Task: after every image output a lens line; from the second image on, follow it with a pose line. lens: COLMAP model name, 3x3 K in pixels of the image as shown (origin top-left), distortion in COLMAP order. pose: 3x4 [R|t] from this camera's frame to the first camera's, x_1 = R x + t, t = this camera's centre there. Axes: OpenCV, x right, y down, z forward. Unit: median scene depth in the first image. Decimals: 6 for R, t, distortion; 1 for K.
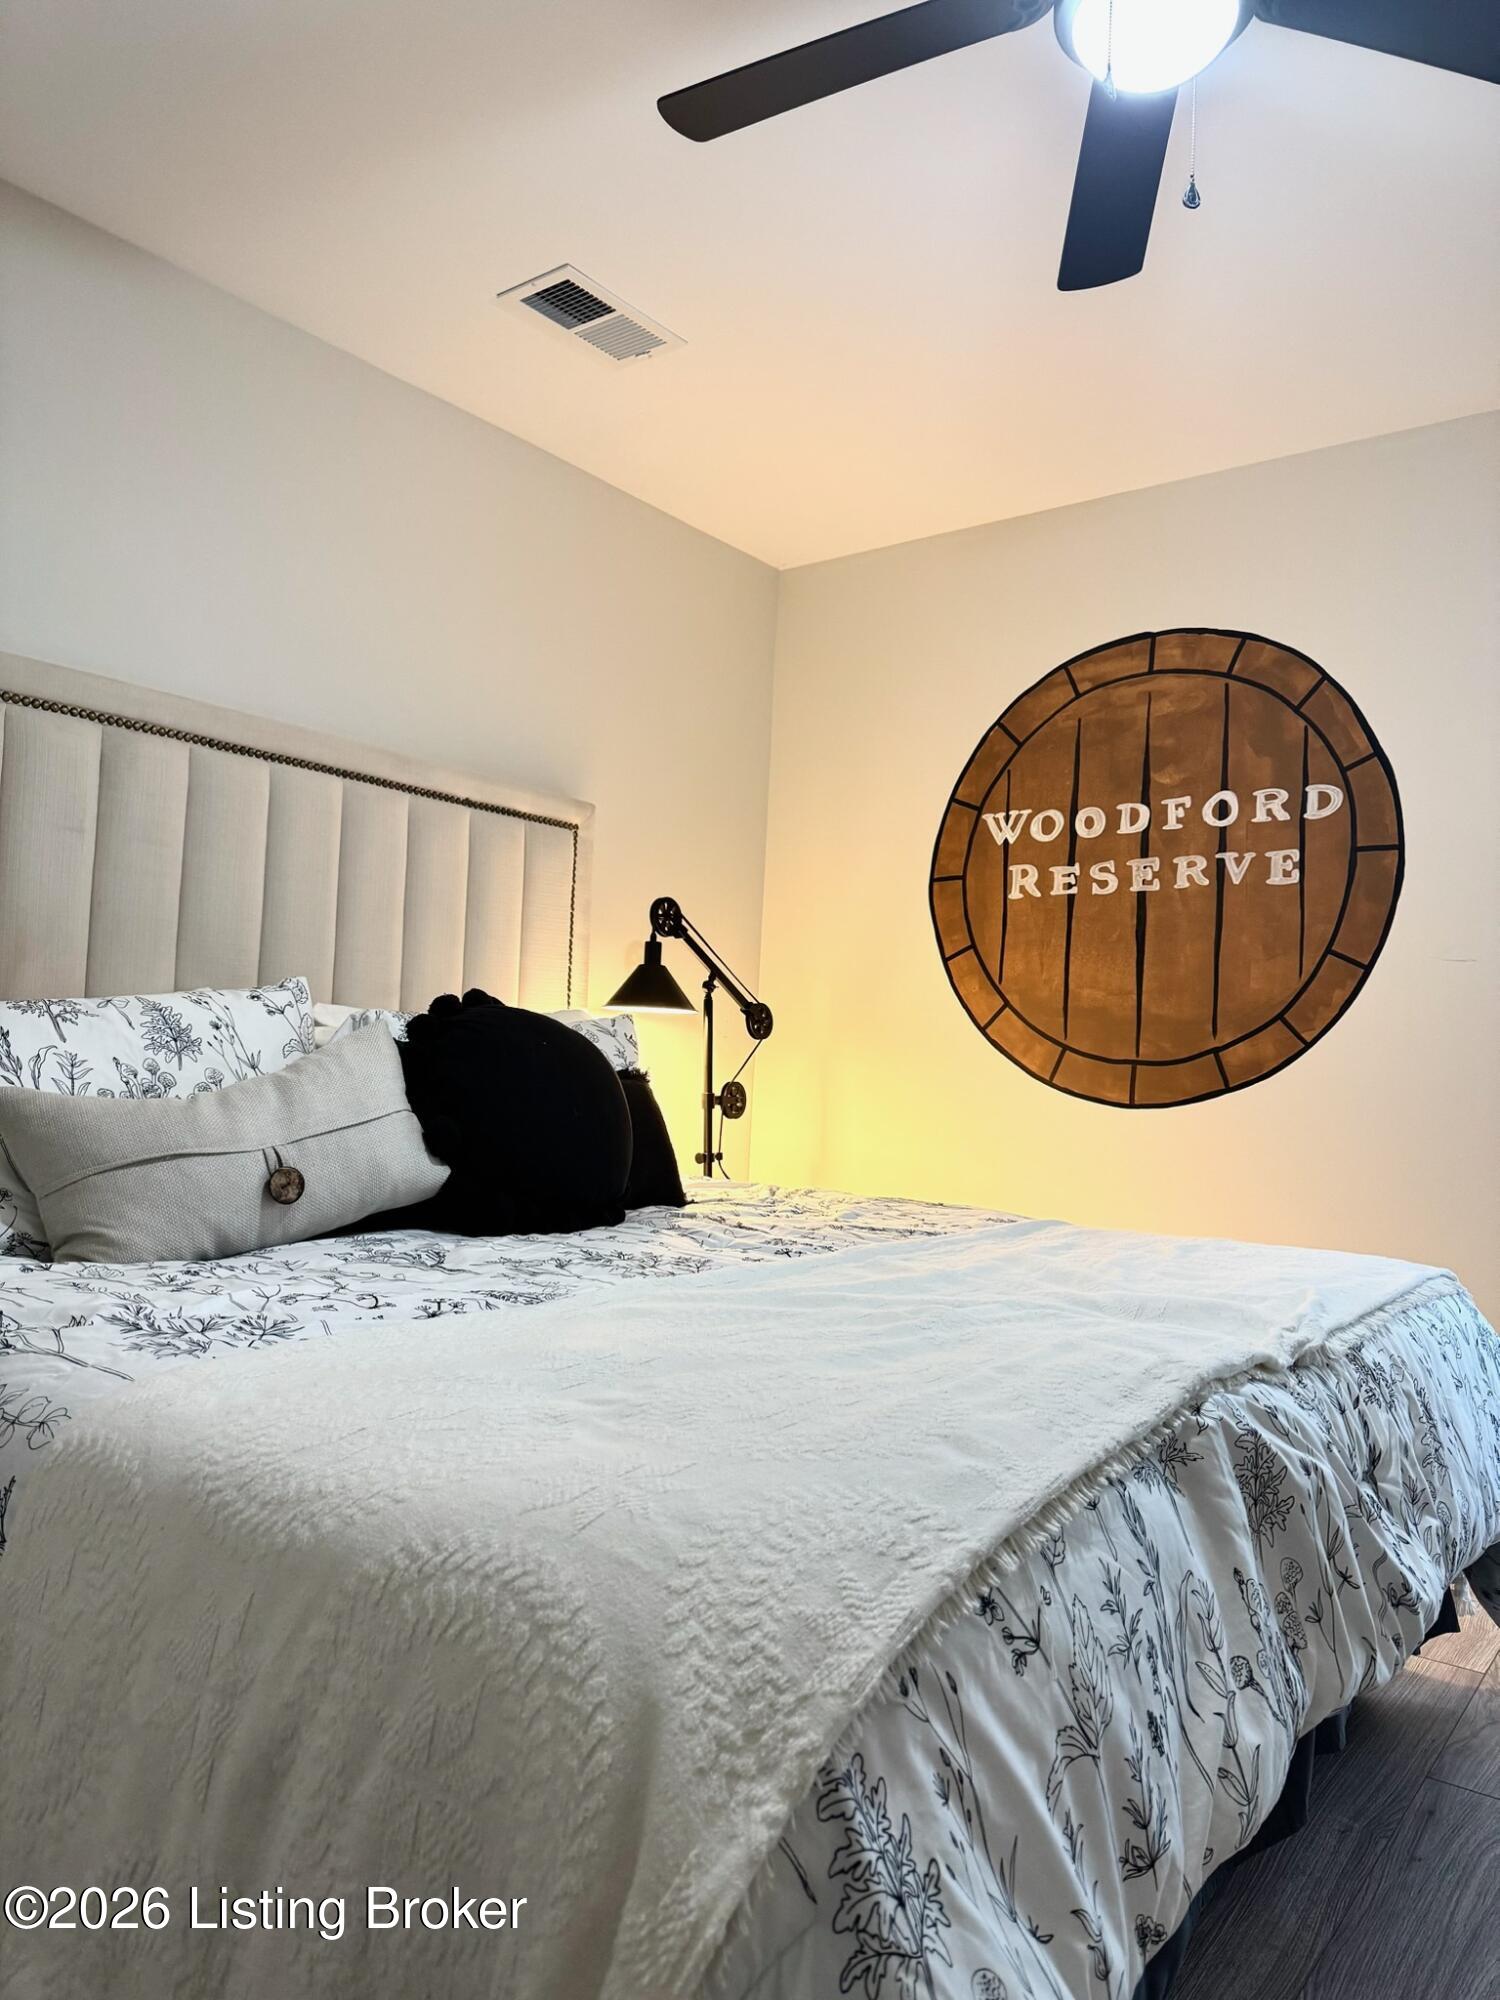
lens RADIAL K [[1412.6, 0, 740.6], [0, 1412.6, 1001.7], [0, 0, 1]] dist [0.055198, -0.052992]
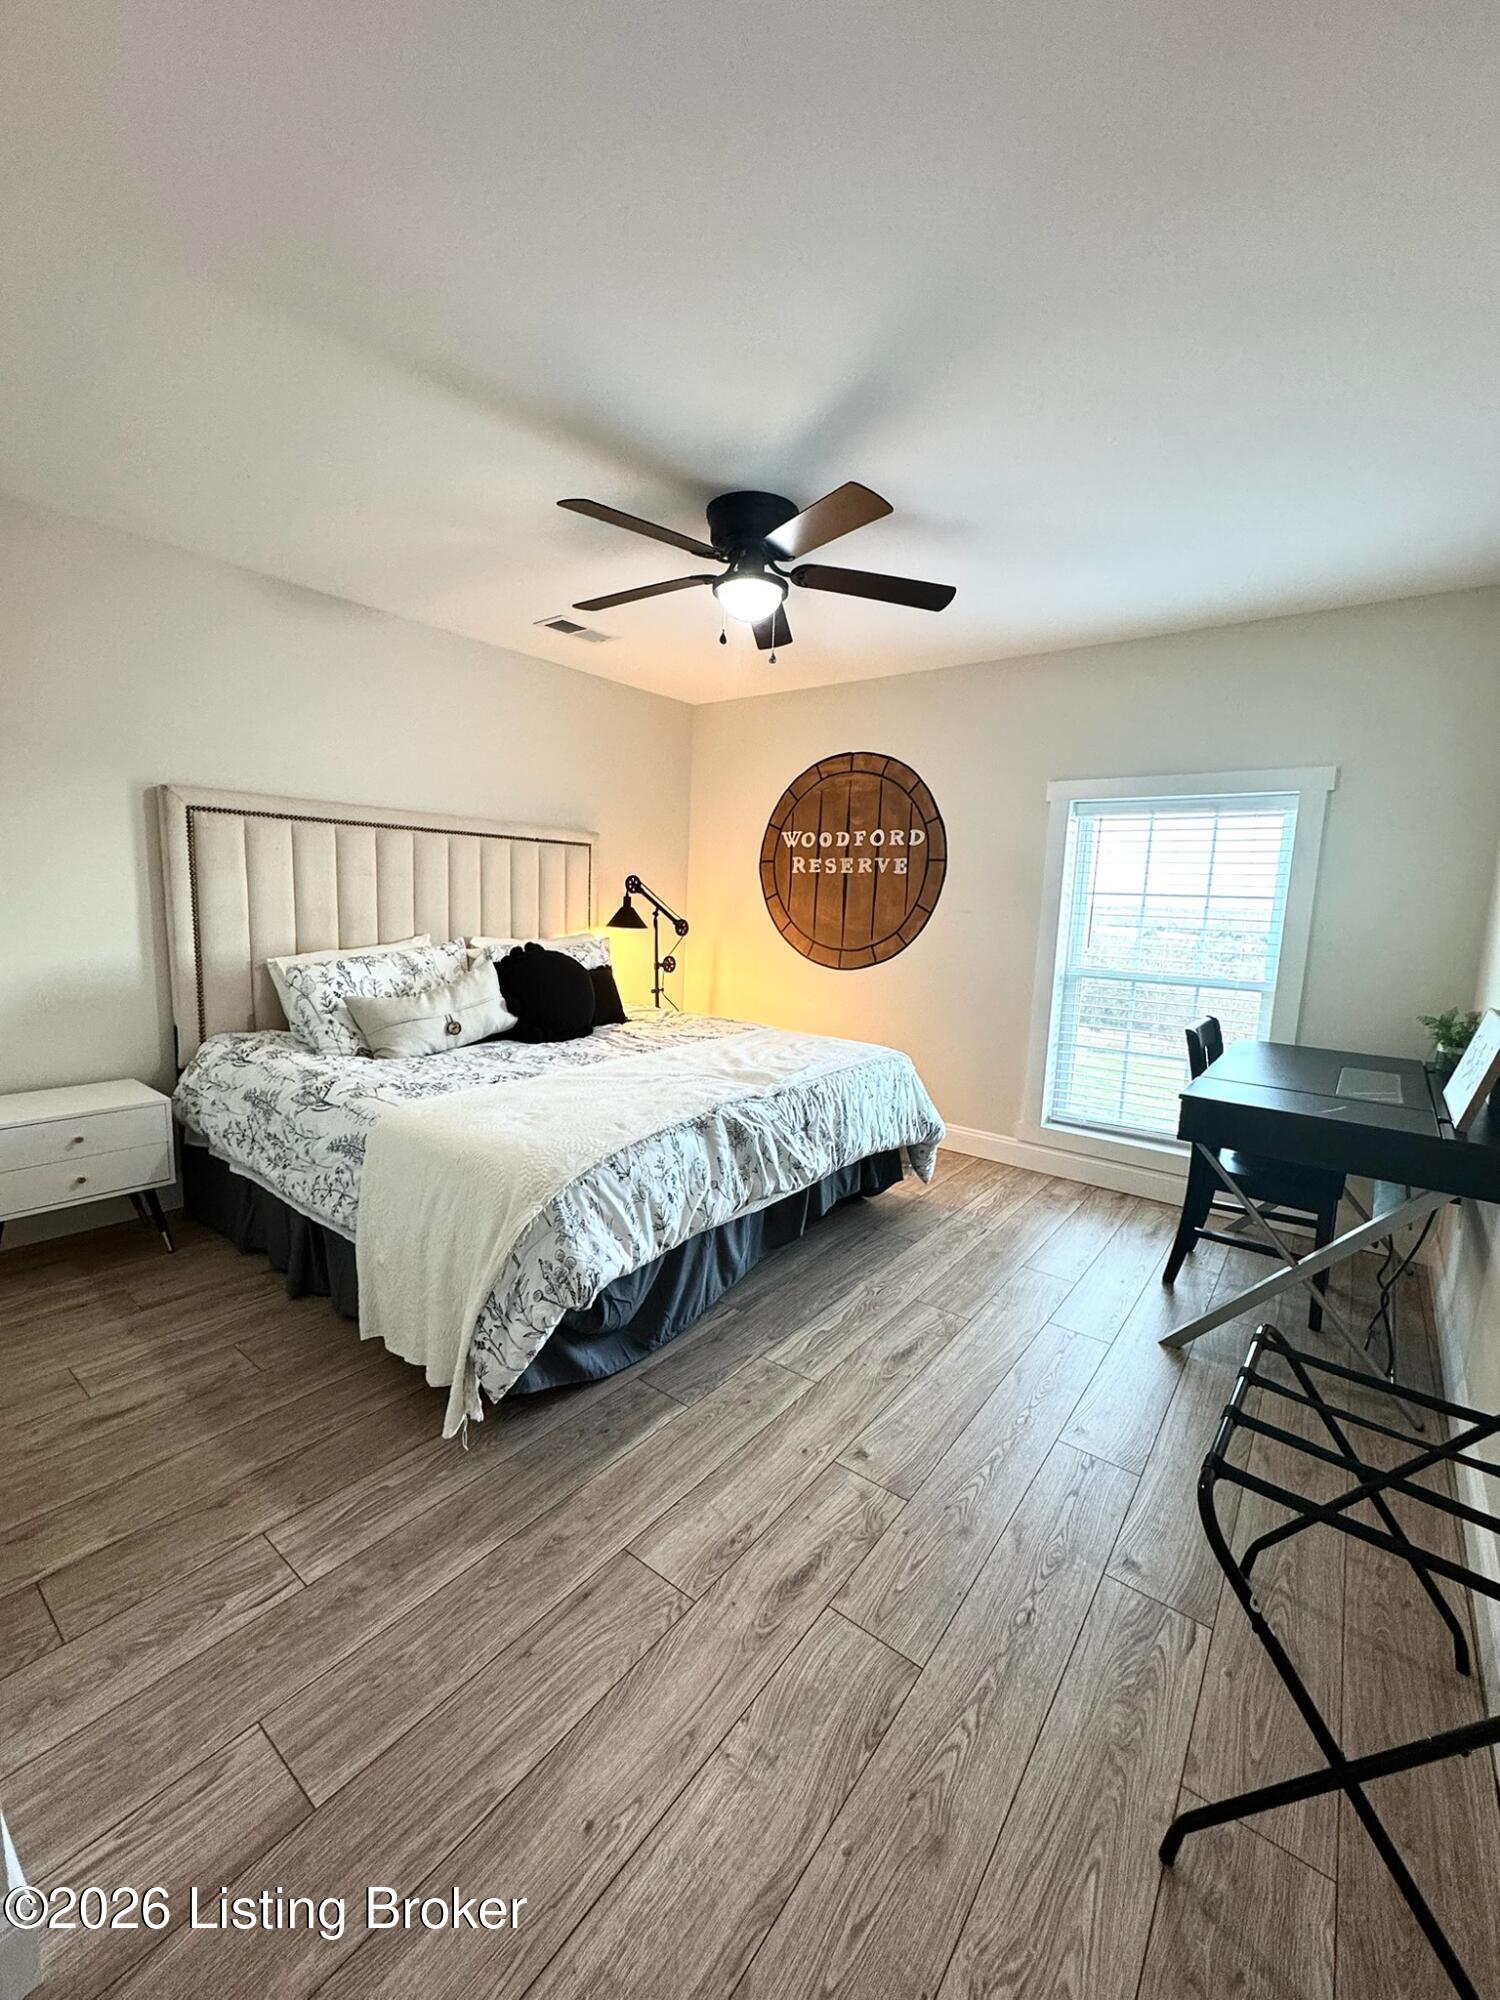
lens RADIAL K [[794.0, 0, 739.2], [0, 794.0, 998.3], [0, 0, 1]] dist [0.003173, -0.000108]
pose [[0.999864, -0.004304, -0.015933, 0.146621], [0.006971, 0.985194, 0.171299, -0.107160], [0.014960, -0.171387, 0.985090, -0.284305]]
